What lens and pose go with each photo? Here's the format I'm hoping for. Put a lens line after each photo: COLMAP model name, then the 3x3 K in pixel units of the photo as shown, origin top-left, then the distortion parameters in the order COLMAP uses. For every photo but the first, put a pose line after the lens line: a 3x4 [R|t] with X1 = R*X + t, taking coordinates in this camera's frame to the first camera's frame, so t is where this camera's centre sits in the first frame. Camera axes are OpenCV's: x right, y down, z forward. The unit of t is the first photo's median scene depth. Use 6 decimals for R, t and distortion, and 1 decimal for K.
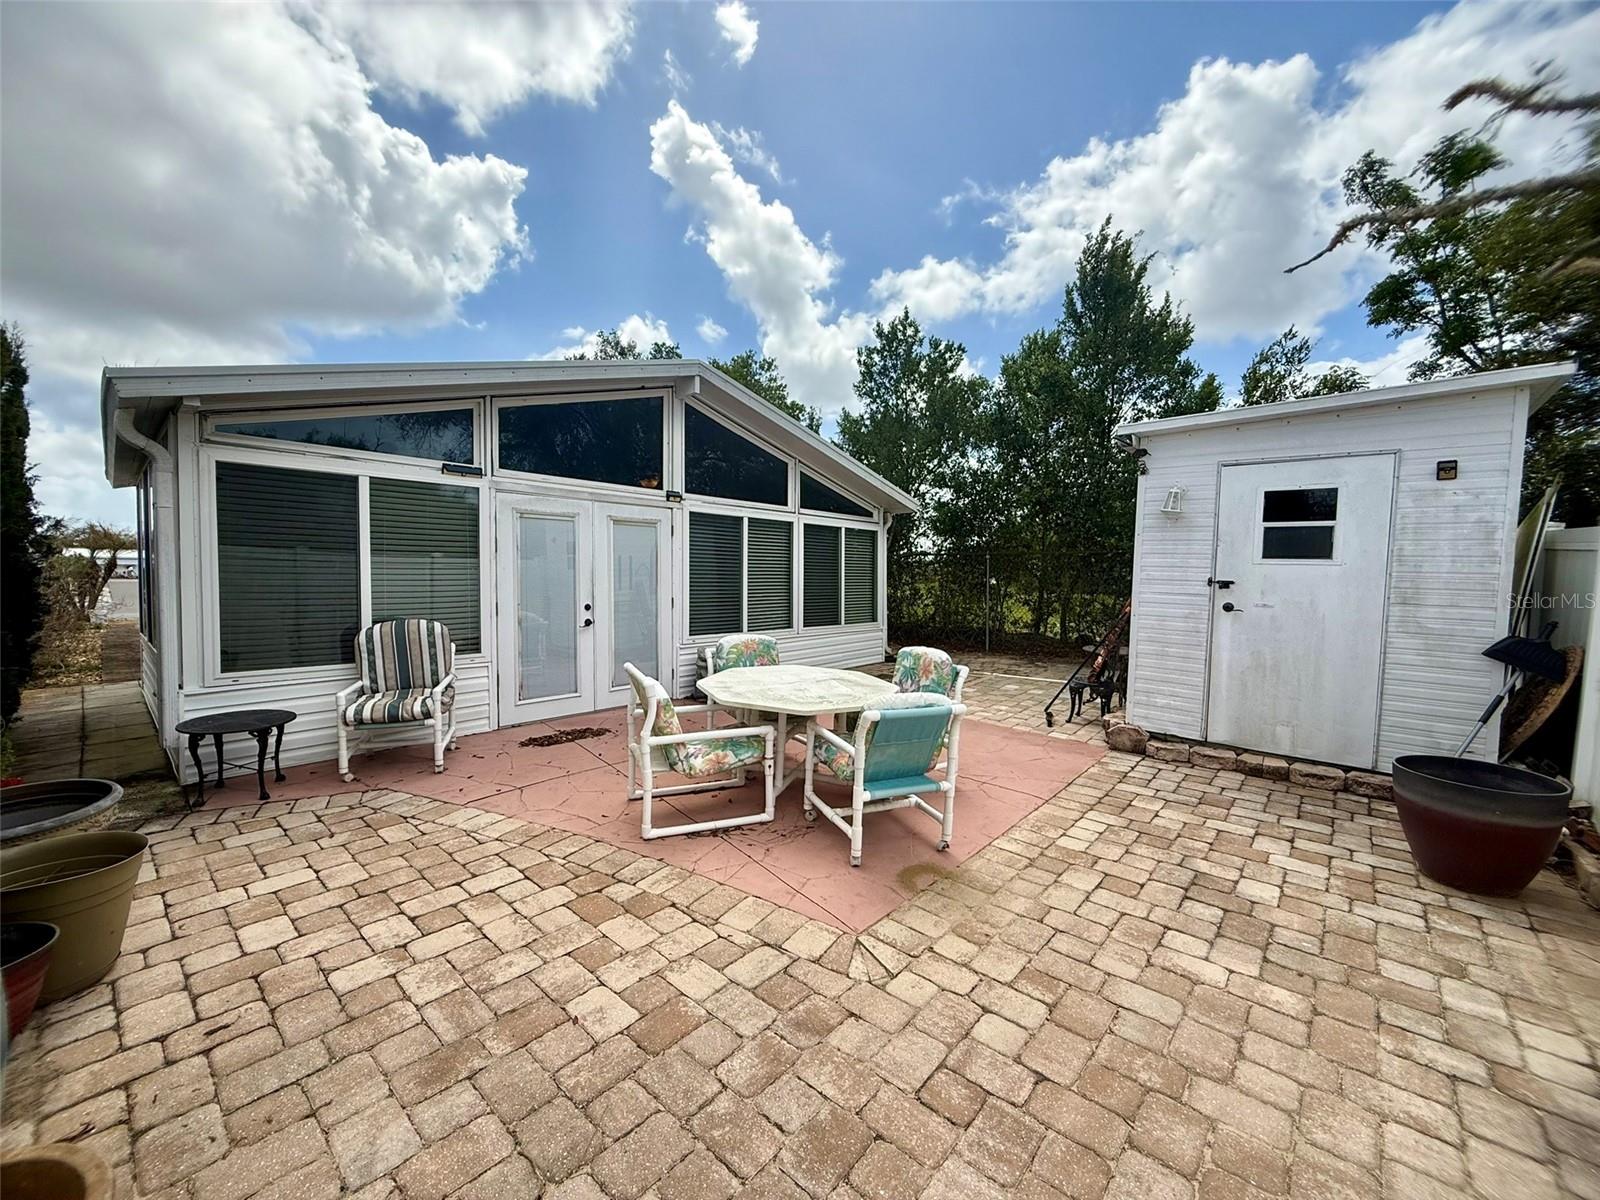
lens RADIAL K [[633.6, 0, 795.0], [0, 633.6, 600.5], [0, 0, 1]] dist [-0.000031, -0.000005]
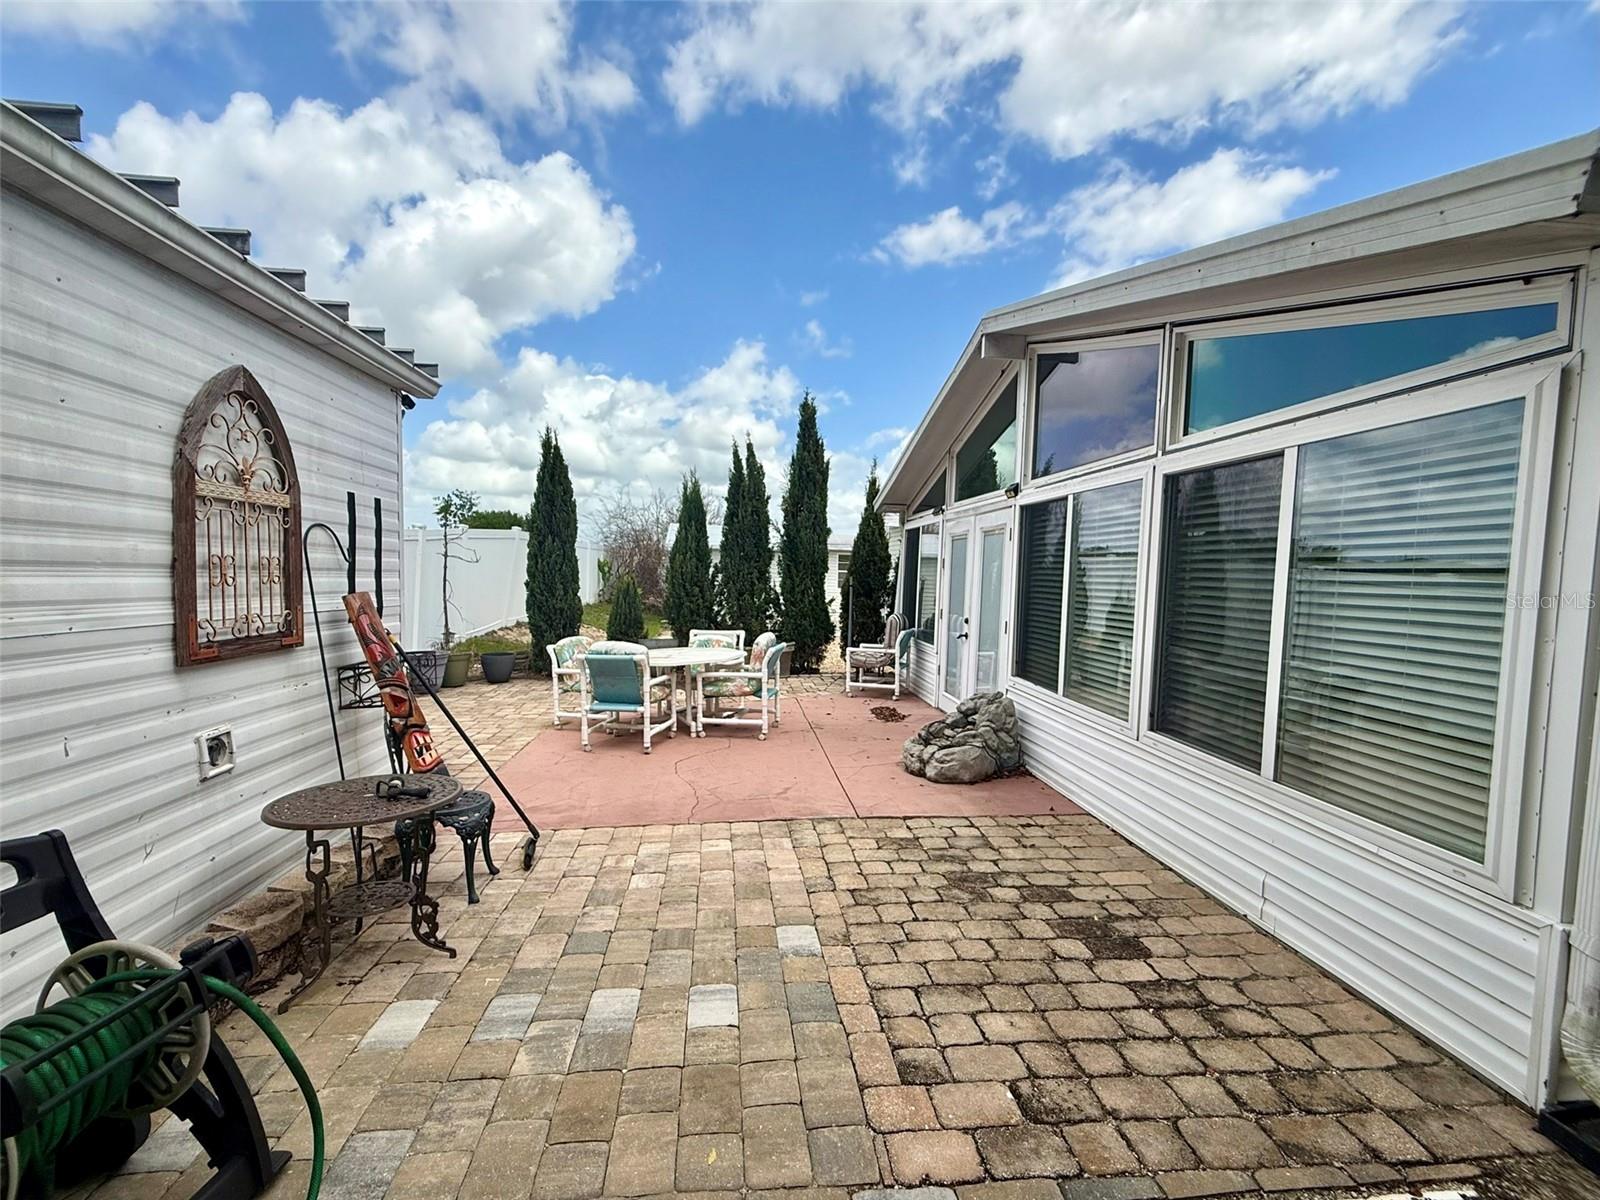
lens RADIAL K [[699.8, 0, 792.3], [0, 699.8, 599.5], [0, 0, 1]] dist [0.001231, 0.000491]
pose [[-0.681689, 0.012561, -0.731534, 1.207645], [-0.049819, 0.996735, 0.063539, -0.142064], [0.729944, 0.079757, -0.678838, 2.719809]]
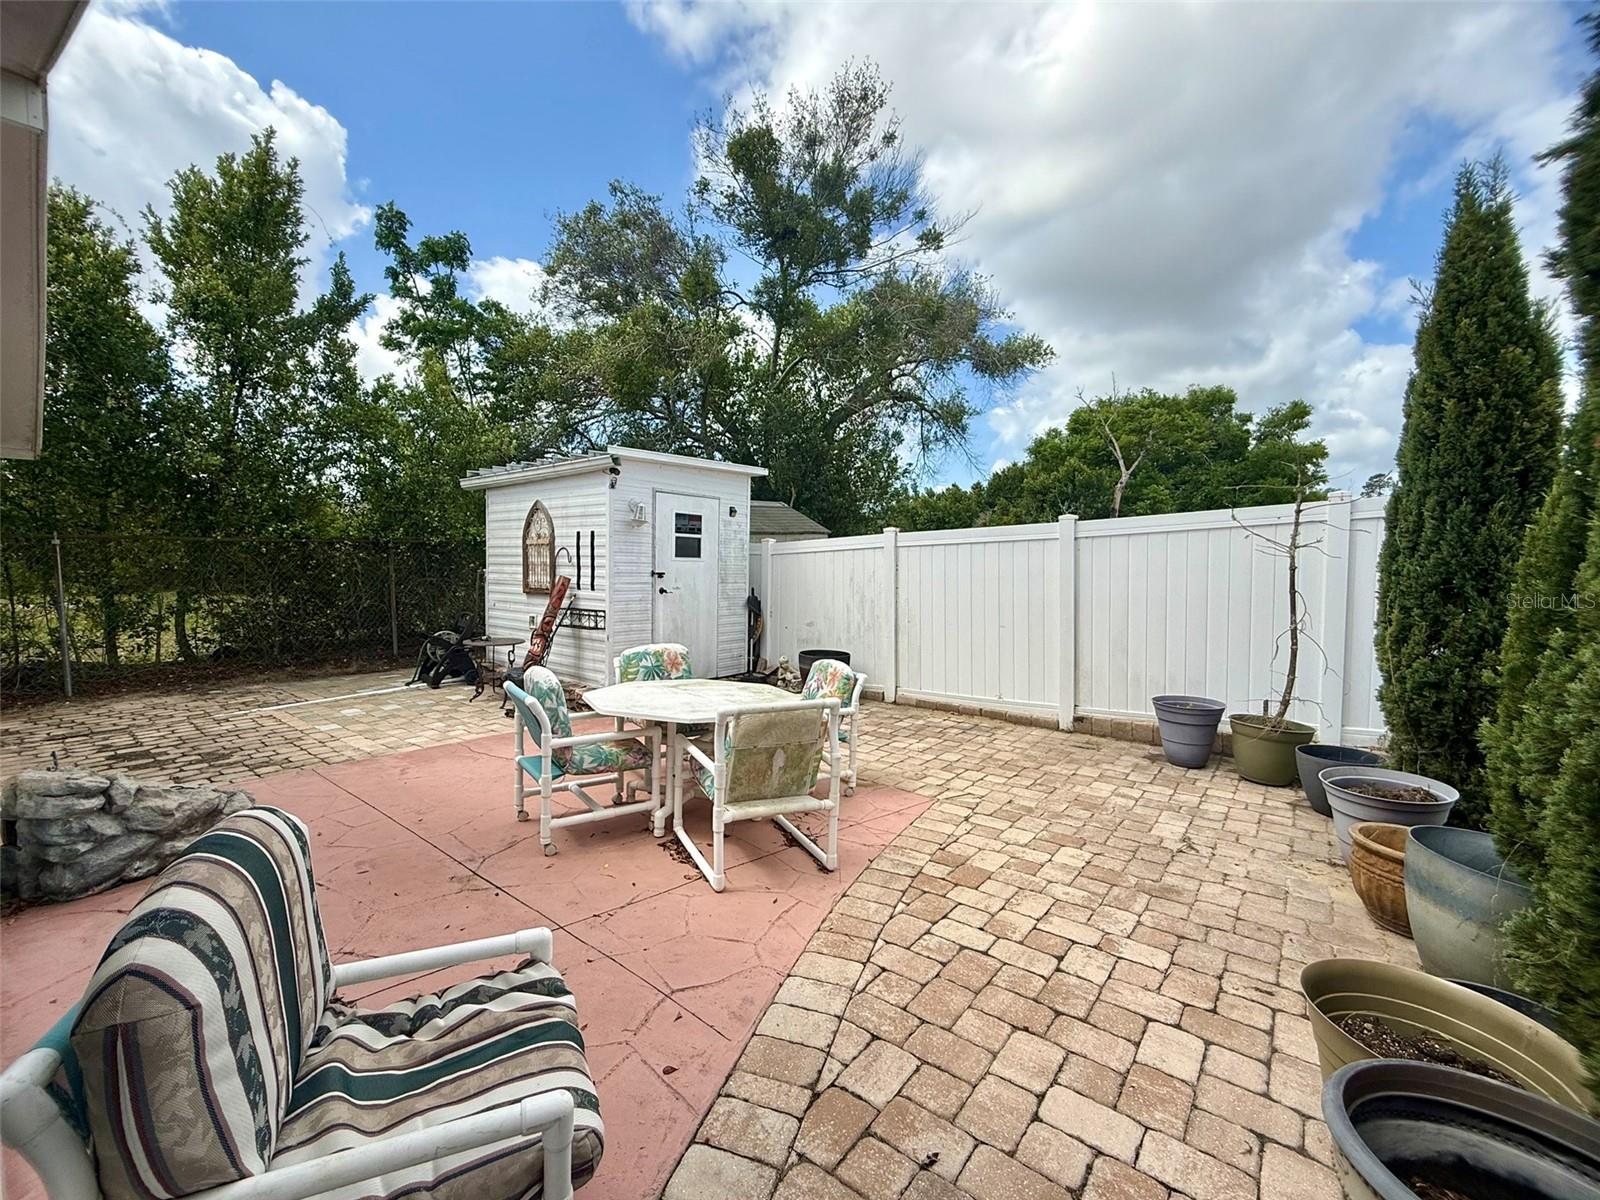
lens RADIAL K [[664.6, 0, 792.2], [0, 664.6, 601.1], [0, 0, 1]] dist [-0.001378, 0.000574]
pose [[-0.047979, -0.068028, 0.996529, -1.150313], [0.043419, 0.996593, 0.070123, -0.081356], [-0.997904, 0.046632, -0.044862, 1.067386]]
